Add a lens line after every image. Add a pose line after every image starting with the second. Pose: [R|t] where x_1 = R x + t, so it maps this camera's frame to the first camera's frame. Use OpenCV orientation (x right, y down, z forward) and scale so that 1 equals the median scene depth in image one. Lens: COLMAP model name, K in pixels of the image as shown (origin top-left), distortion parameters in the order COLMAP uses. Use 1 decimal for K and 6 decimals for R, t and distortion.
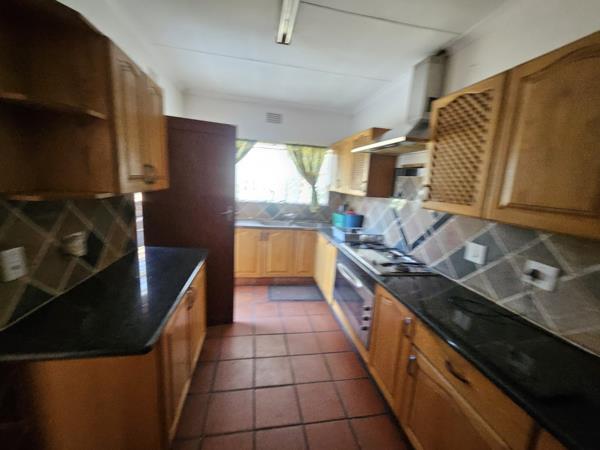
lens RADIAL K [[243.8, 0, 298.5], [0, 243.8, 223.8], [0, 0, 1]] dist [-0.014678, -0.000068]
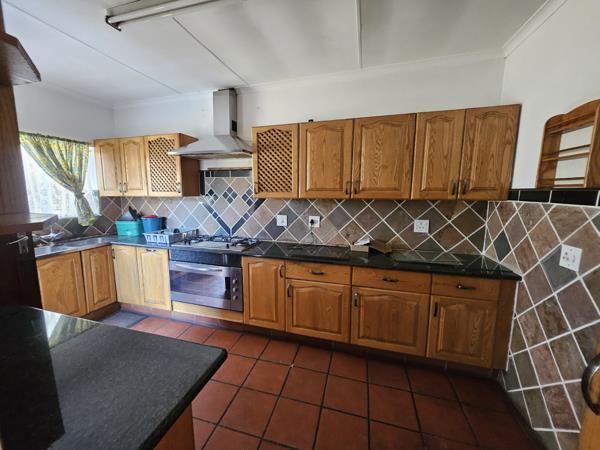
lens RADIAL K [[243.8, 0, 296.1], [0, 243.8, 223.7], [0, 0, 1]] dist [-0.014678, -0.000068]
pose [[0.423052, -0.178796, 0.888290, -0.514581], [0.188475, 0.976260, 0.106741, -0.015433], [-0.886287, 0.122264, 0.446708, 0.091865]]
